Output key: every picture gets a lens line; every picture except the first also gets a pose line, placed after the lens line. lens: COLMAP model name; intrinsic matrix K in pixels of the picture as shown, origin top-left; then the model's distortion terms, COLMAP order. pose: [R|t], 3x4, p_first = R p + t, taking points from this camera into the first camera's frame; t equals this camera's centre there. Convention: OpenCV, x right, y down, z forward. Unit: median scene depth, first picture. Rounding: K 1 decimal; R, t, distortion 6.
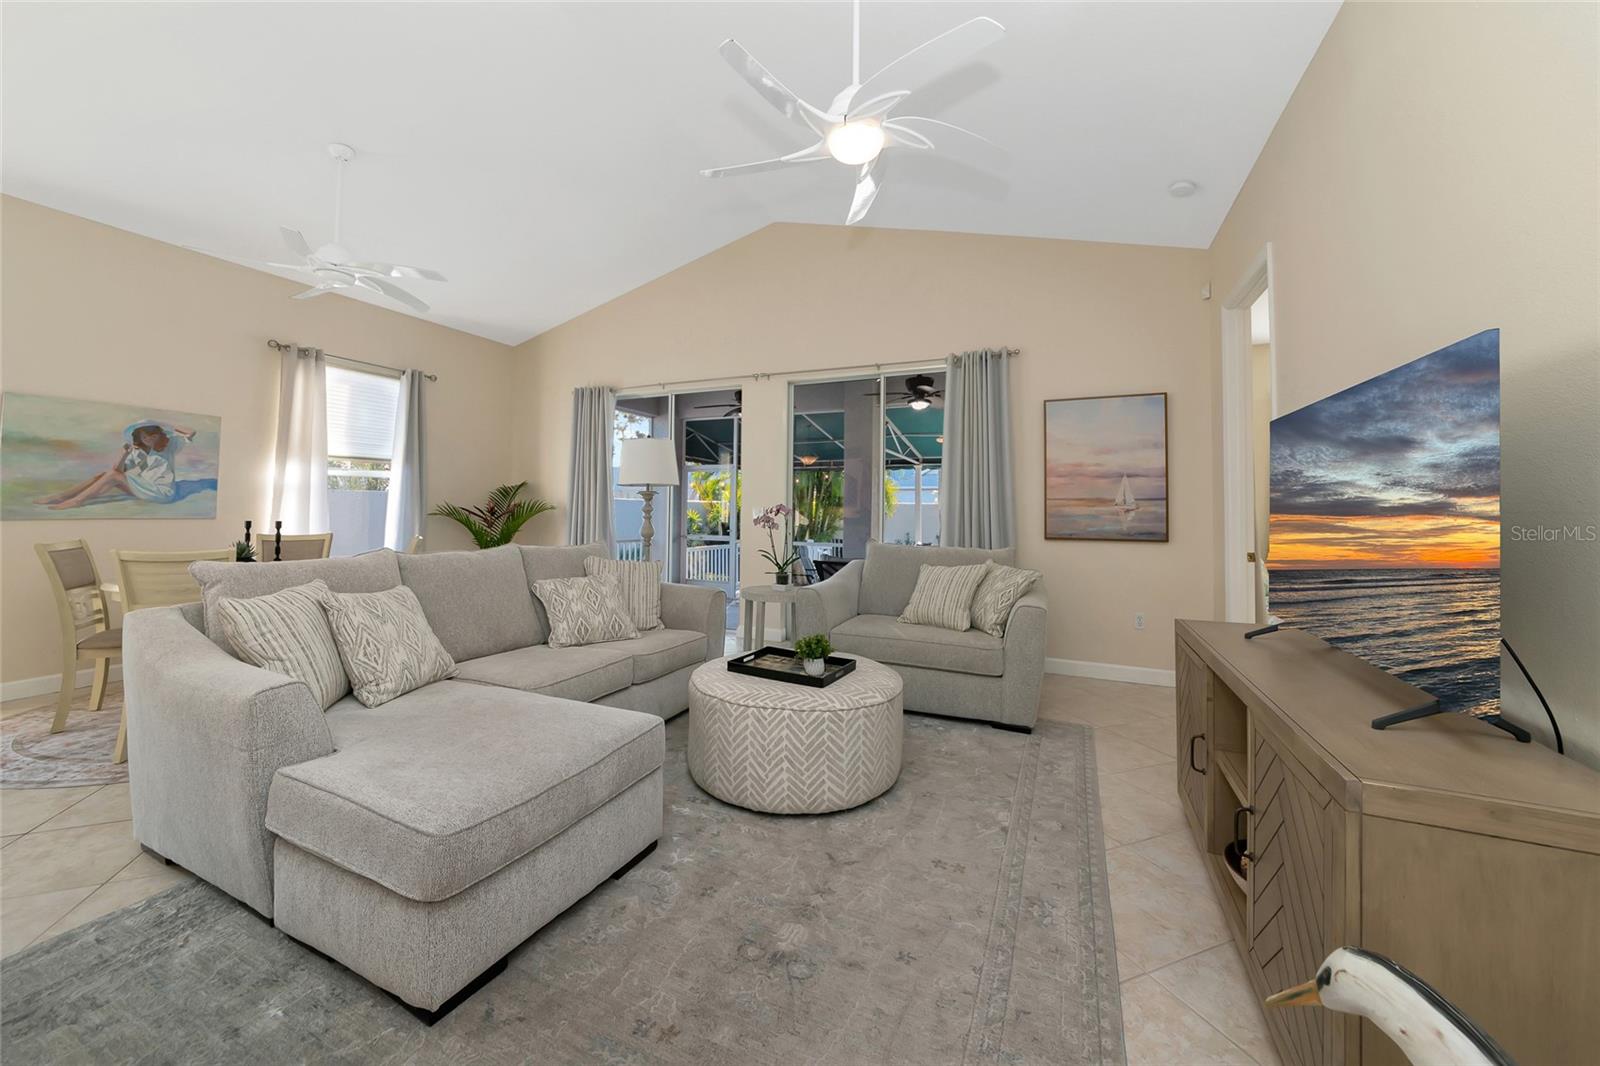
lens RADIAL K [[562.1, 0, 764.9], [0, 562.1, 484.9], [0, 0, 1]] dist [0.000417, -0.000025]
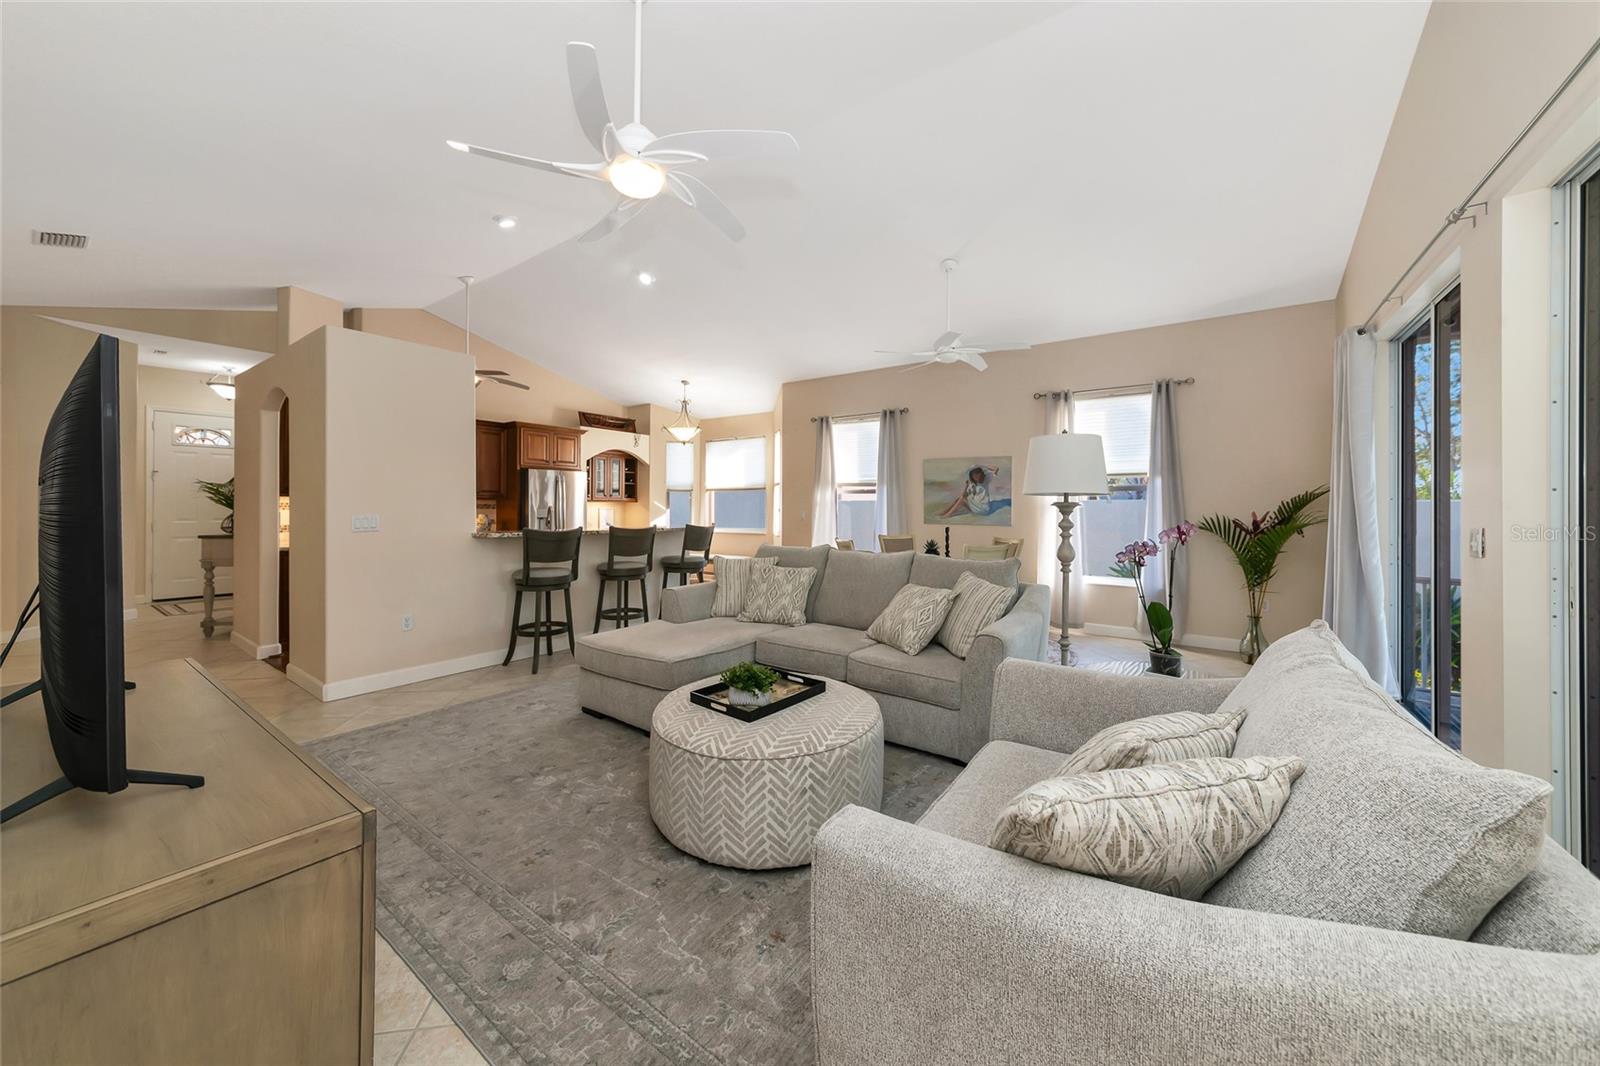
lens RADIAL K [[558.7, 0, 808.4], [0, 558.7, 492.2], [0, 0, 1]] dist [0.000269, -0.000062]
pose [[-0.168990, -0.036841, -0.984929, 0.589661], [0.018177, 0.999015, -0.040486, 0.021933], [0.985450, -0.024744, -0.168154, 0.786359]]
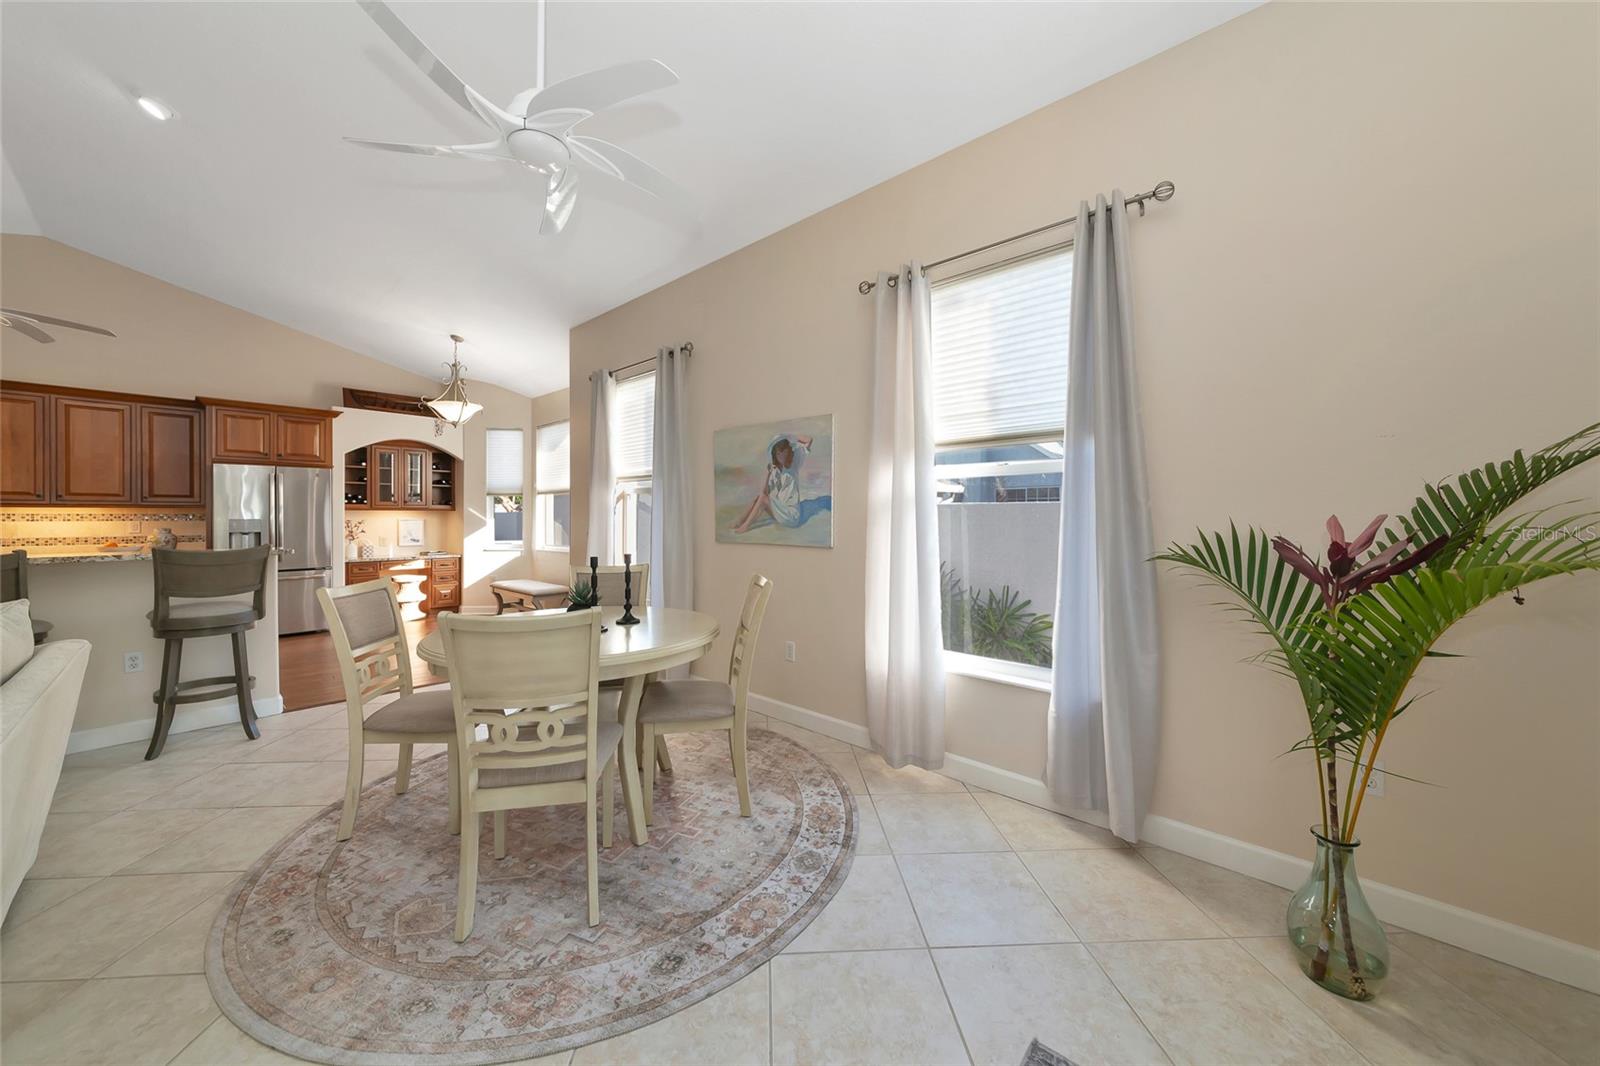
lens RADIAL K [[544.3, 0, 812.6], [0, 544.3, 505.7], [0, 0, 1]] dist [-0.000720, -0.000071]
pose [[-0.284767, -0.030731, -0.958104, -0.283890], [0.019817, 0.999084, -0.037936, 0.031578], [0.958392, -0.029790, -0.283897, 1.284313]]
